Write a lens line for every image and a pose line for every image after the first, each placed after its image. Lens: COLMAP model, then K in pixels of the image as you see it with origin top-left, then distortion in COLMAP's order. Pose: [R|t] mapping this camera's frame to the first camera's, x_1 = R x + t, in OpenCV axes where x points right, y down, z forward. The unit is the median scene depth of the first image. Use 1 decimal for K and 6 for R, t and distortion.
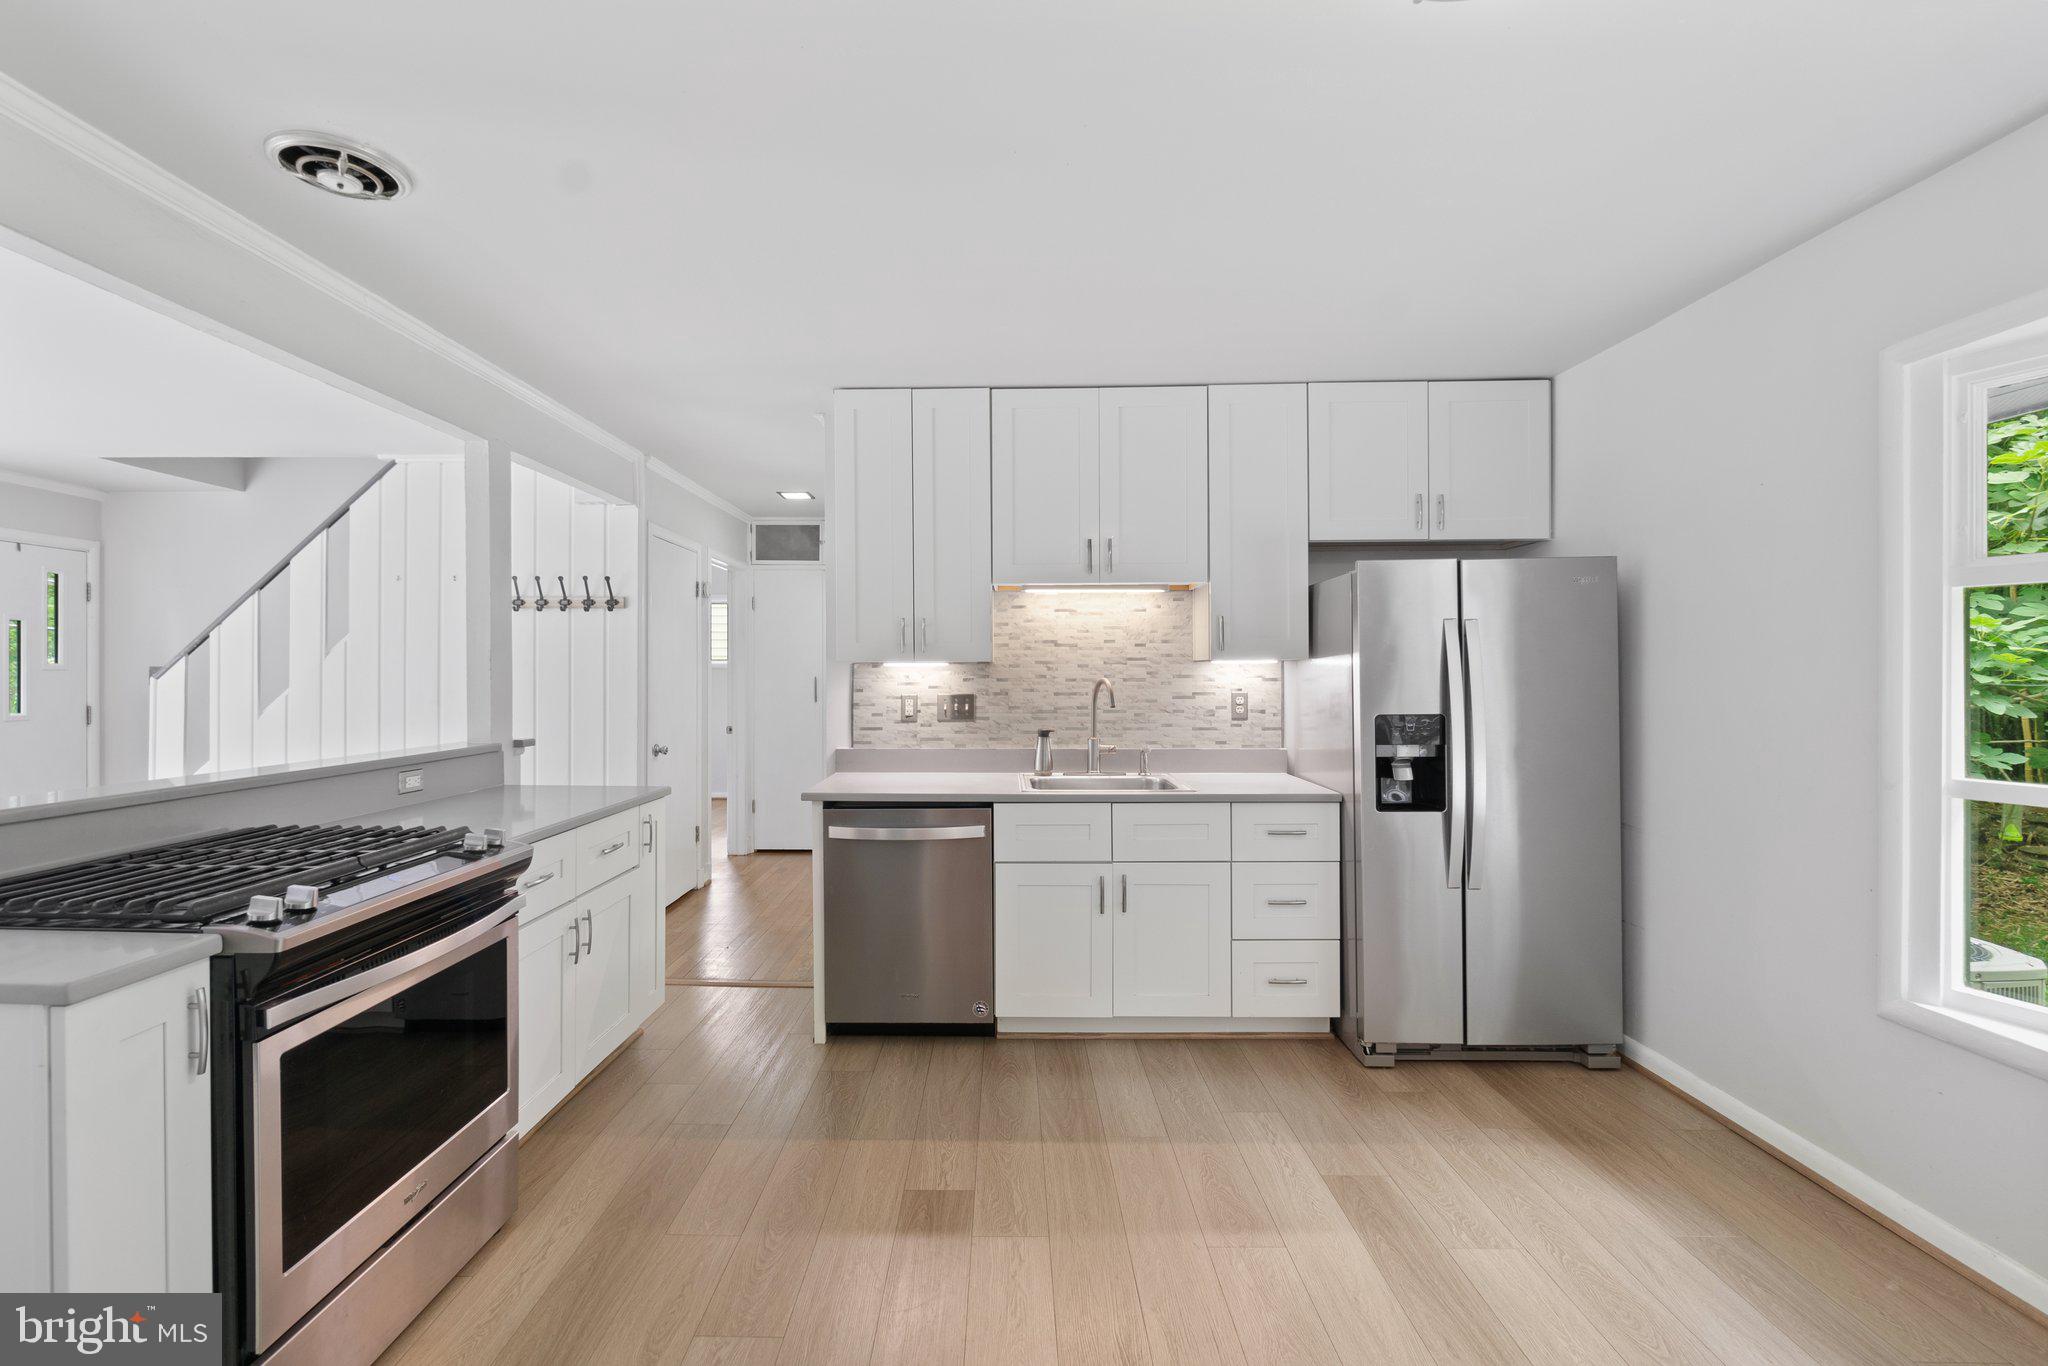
lens RADIAL K [[897.3, 0, 979.6], [0, 897.3, 674.0], [0, 0, 1]] dist [-0.007684, -0.000584]
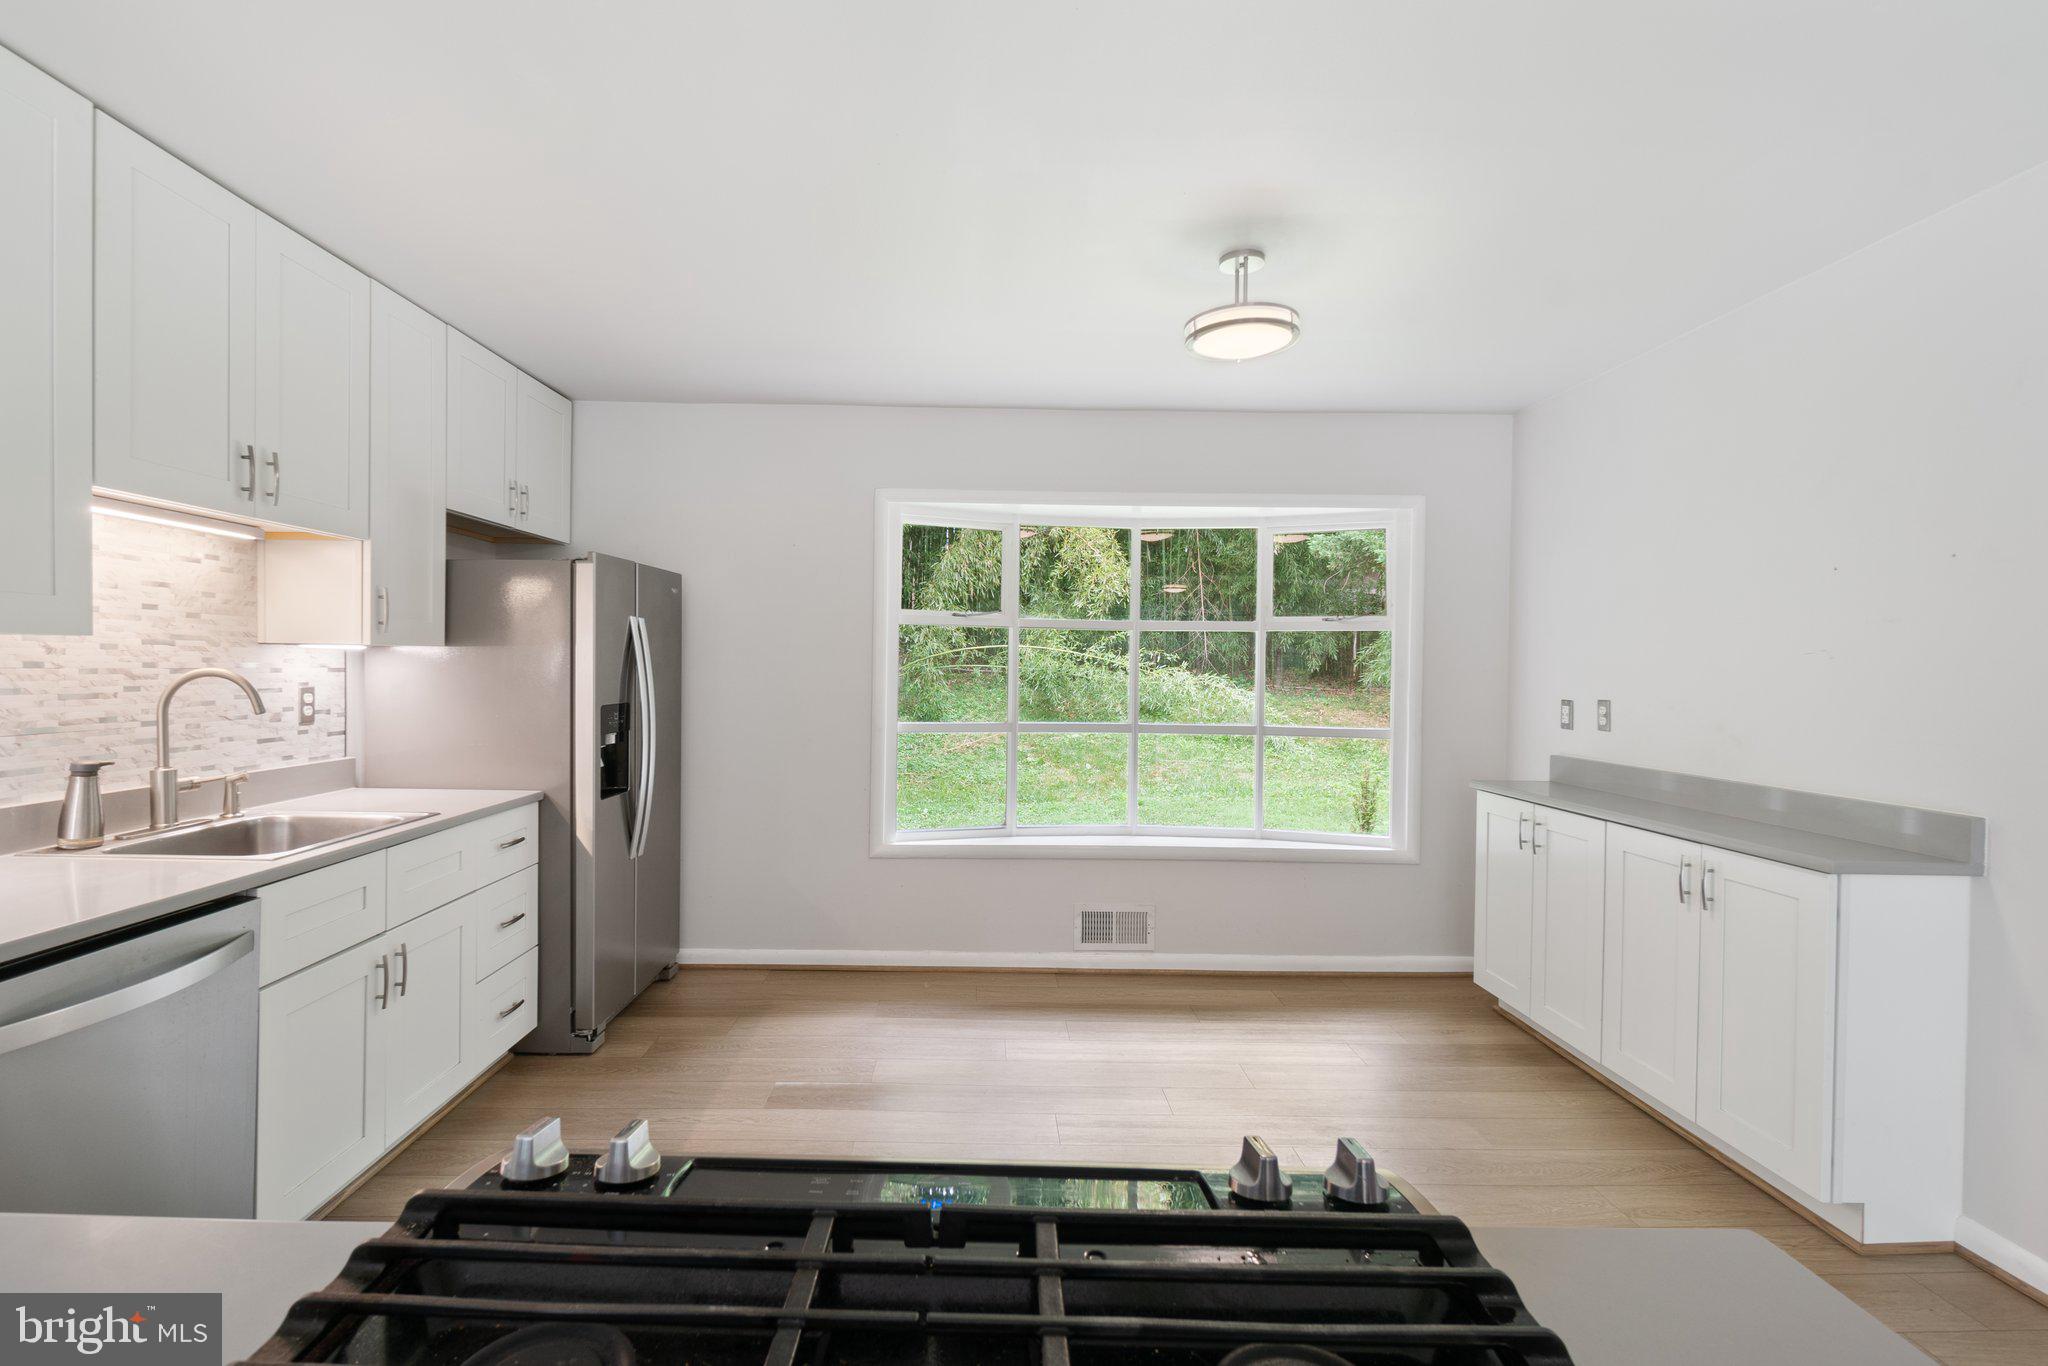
lens RADIAL K [[897.3, 0, 1014.2], [0, 897.3, 672.3], [0, 0, 1]] dist [-0.007684, -0.000584]
pose [[-0.029659, -0.003243, 0.999555, -0.513902], [-0.009209, 0.999953, 0.002971, 0.000757], [-0.999518, -0.009117, -0.029688, 0.483951]]
